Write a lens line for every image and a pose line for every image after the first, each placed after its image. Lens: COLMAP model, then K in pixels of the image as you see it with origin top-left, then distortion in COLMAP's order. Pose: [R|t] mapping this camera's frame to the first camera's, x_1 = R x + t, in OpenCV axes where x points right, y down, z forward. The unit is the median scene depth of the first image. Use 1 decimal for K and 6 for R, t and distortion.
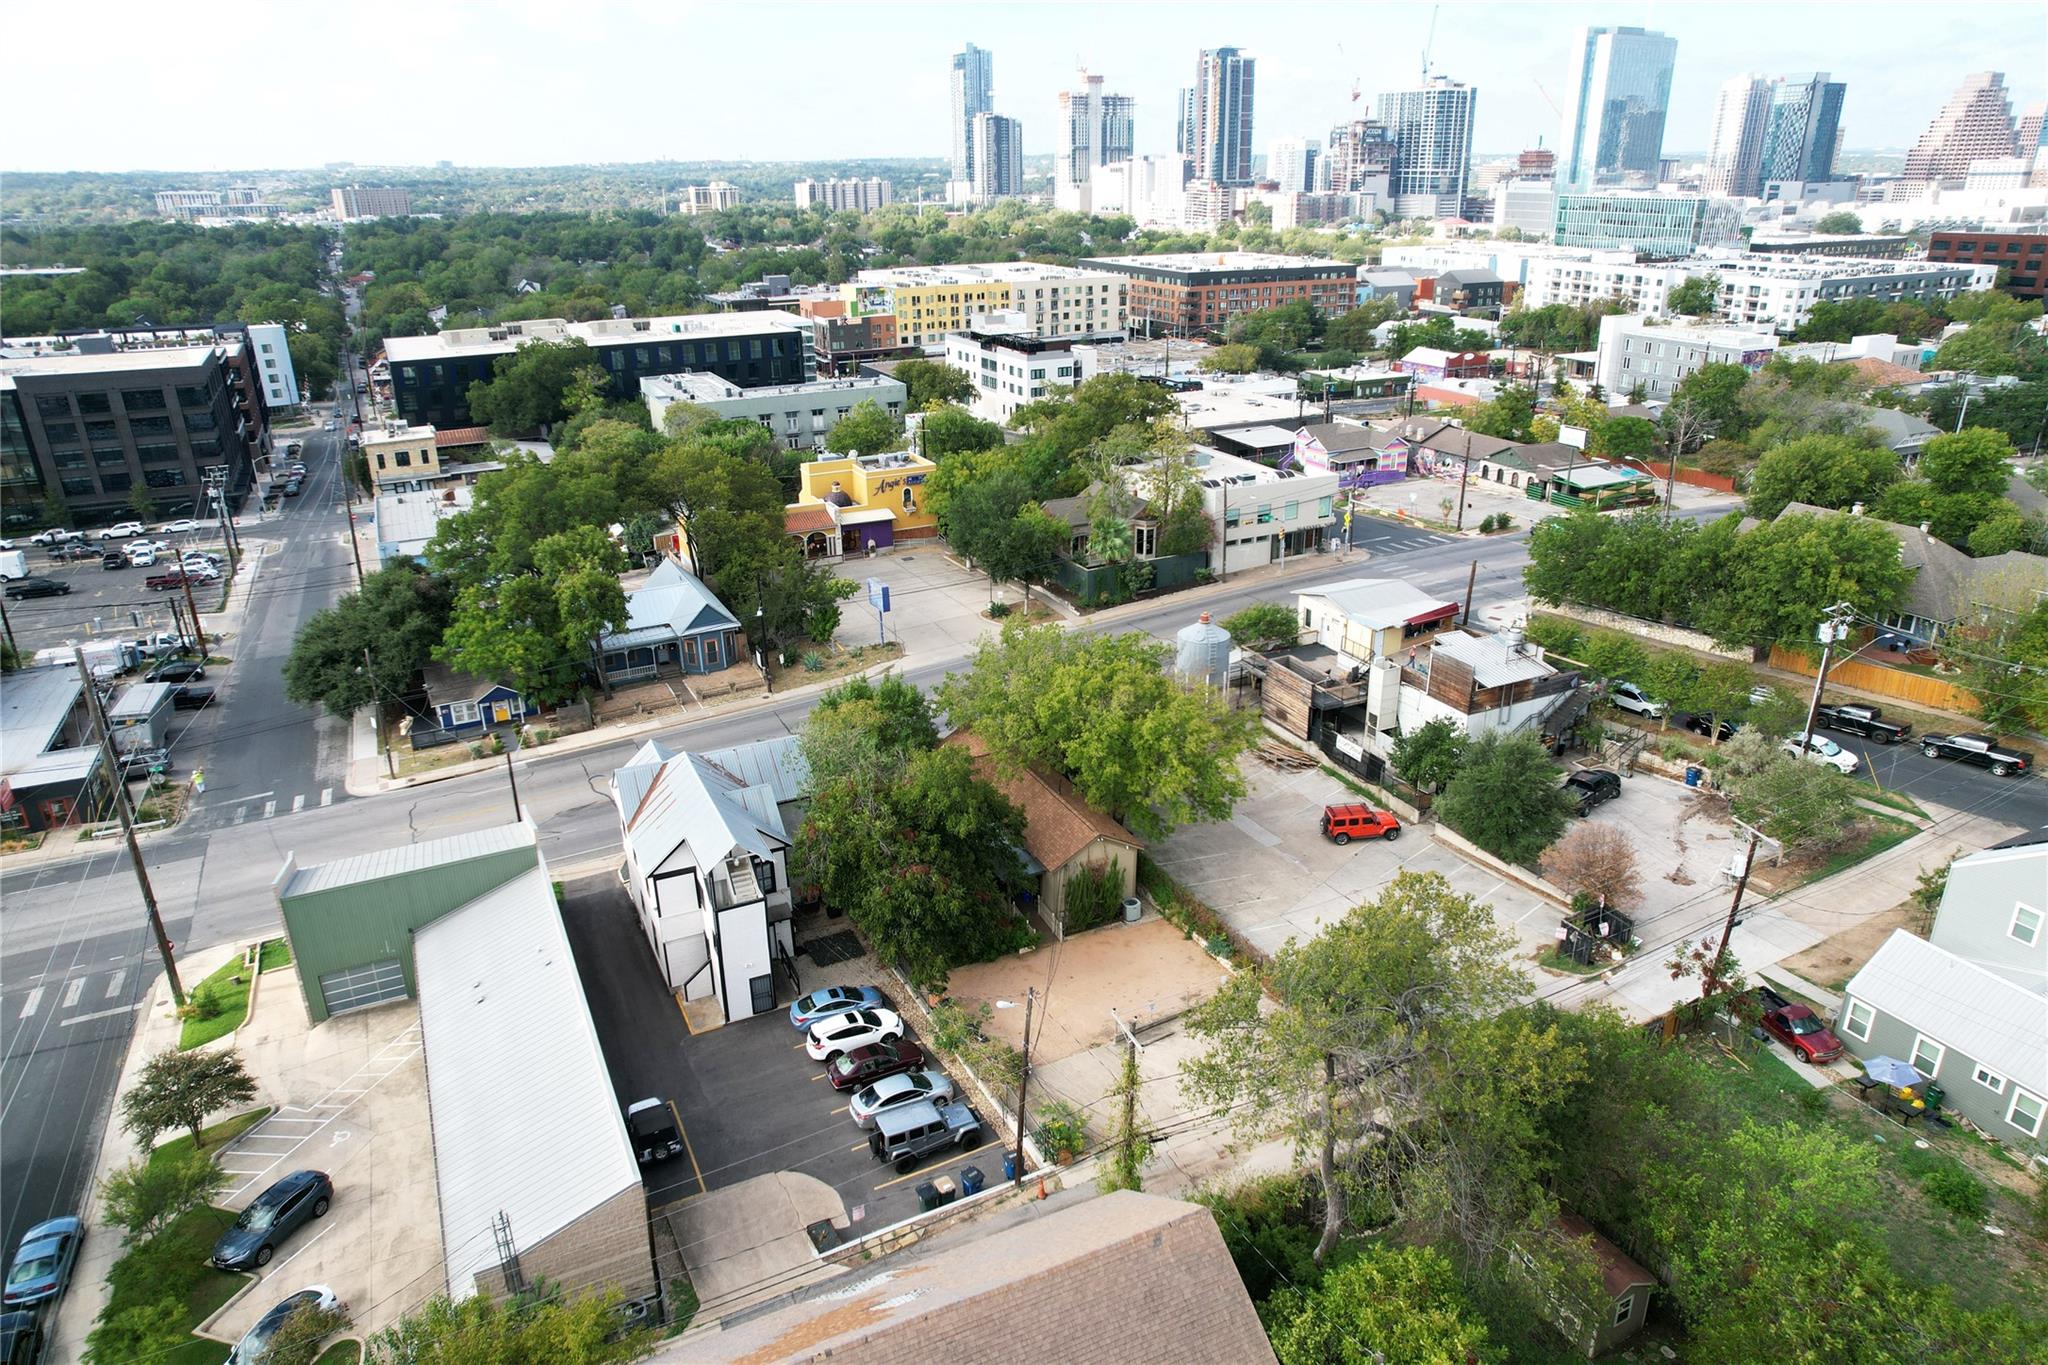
lens RADIAL K [[1300.0, 0, 1024.3], [0, 1300.0, 683.7], [0, 0, 1]] dist [-0.053648, 0.041546]
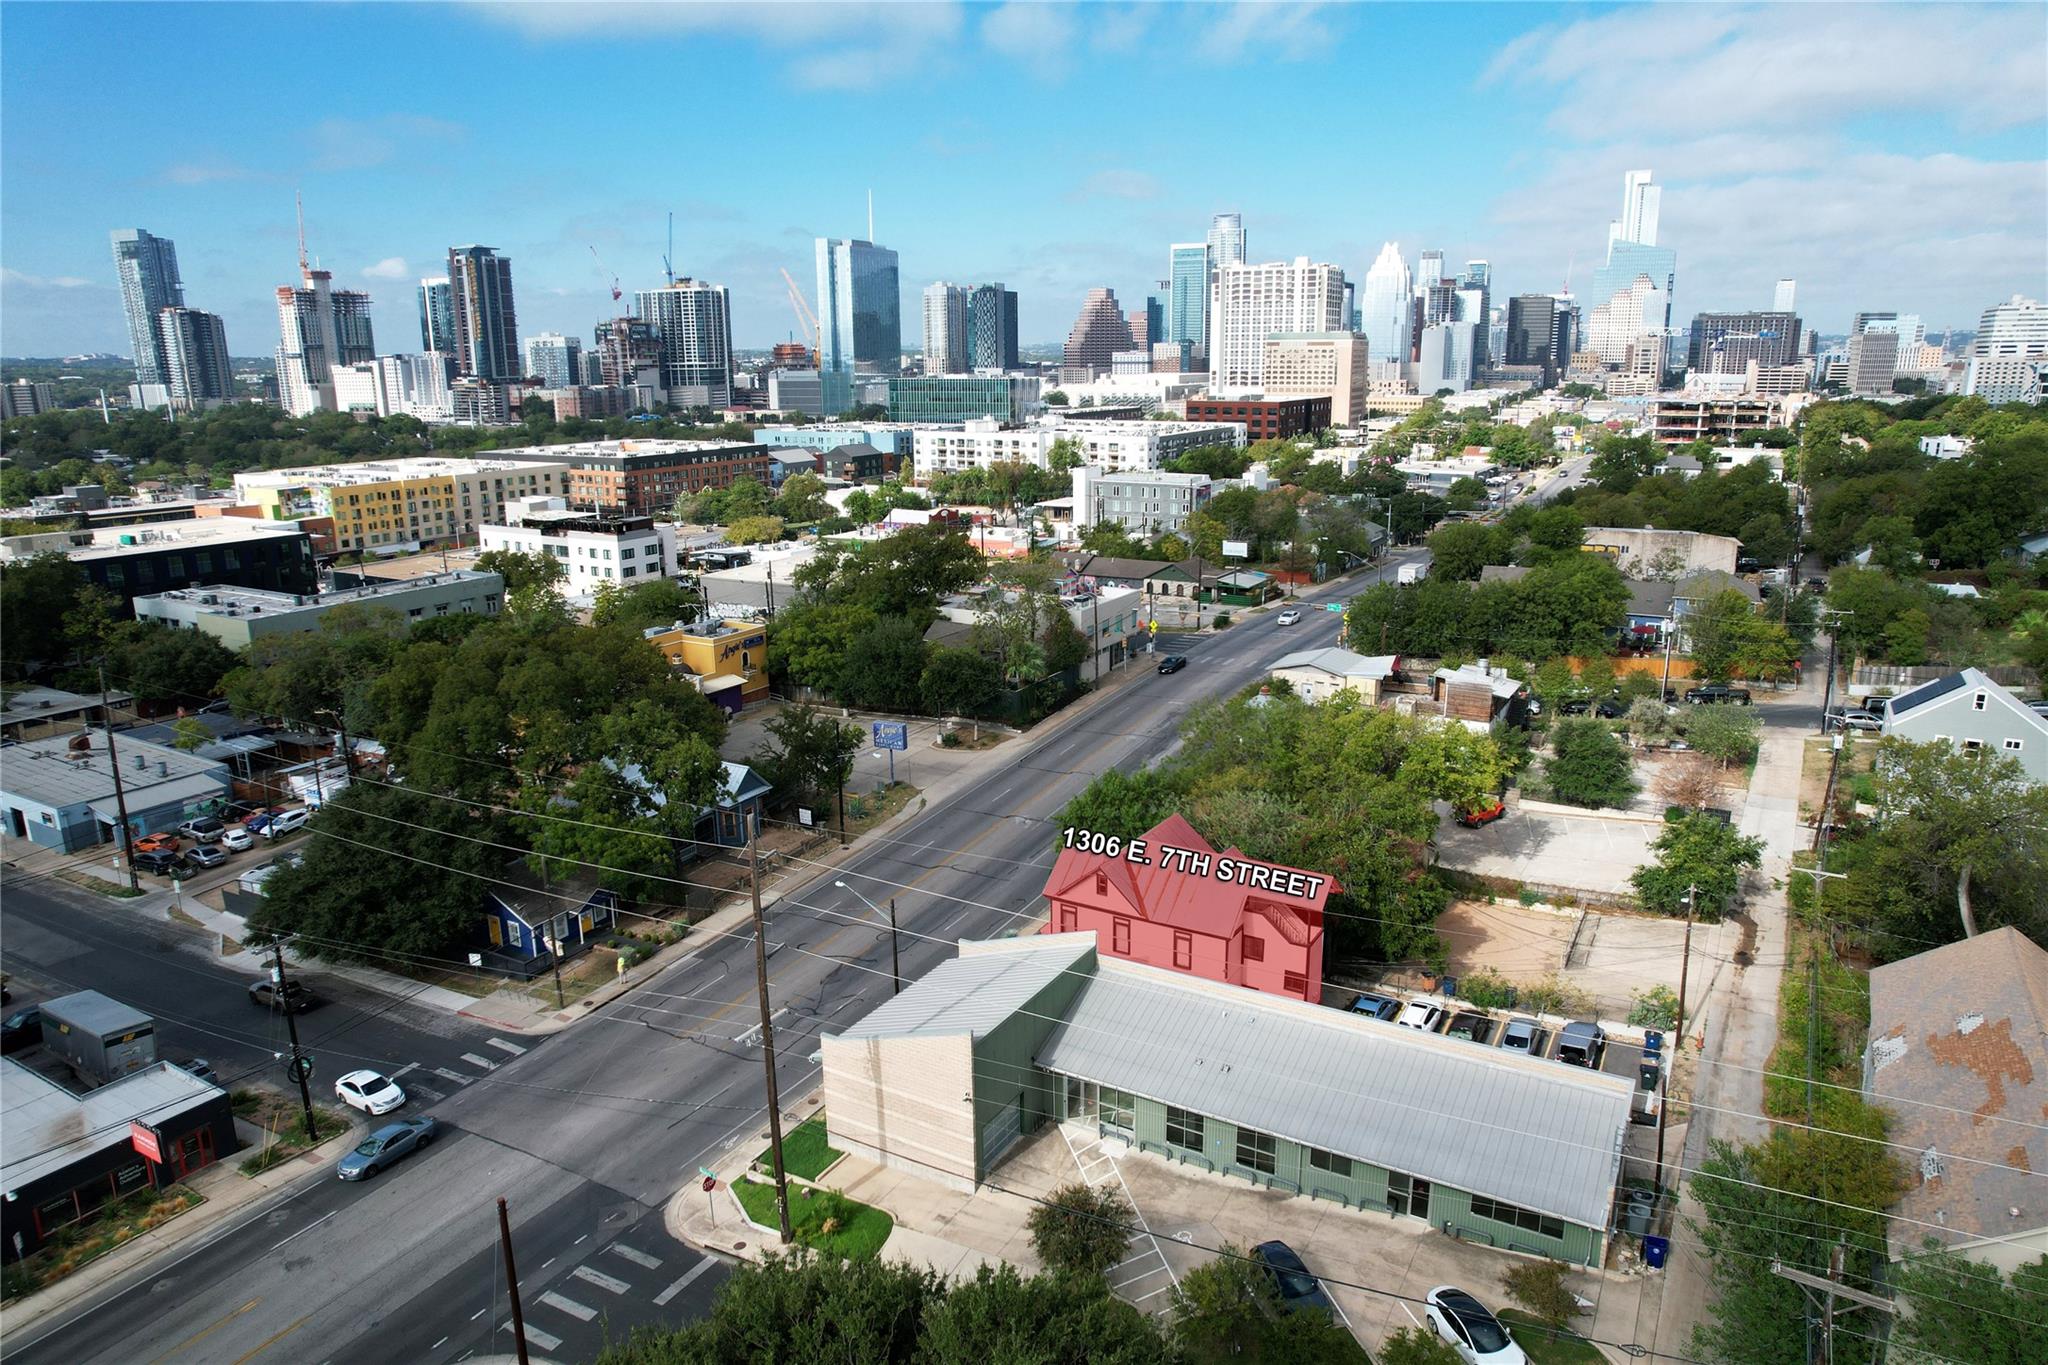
lens RADIAL K [[1300.0, 0, 1042.4], [0, 1300.0, 691.7], [0, 0, 1]] dist [-0.053648, 0.041546]
pose [[0.840737, -0.136053, 0.524072, -0.136079], [0.204321, 0.976074, -0.074385, -0.000515], [-0.501412, 0.169618, 0.848419, 0.017757]]
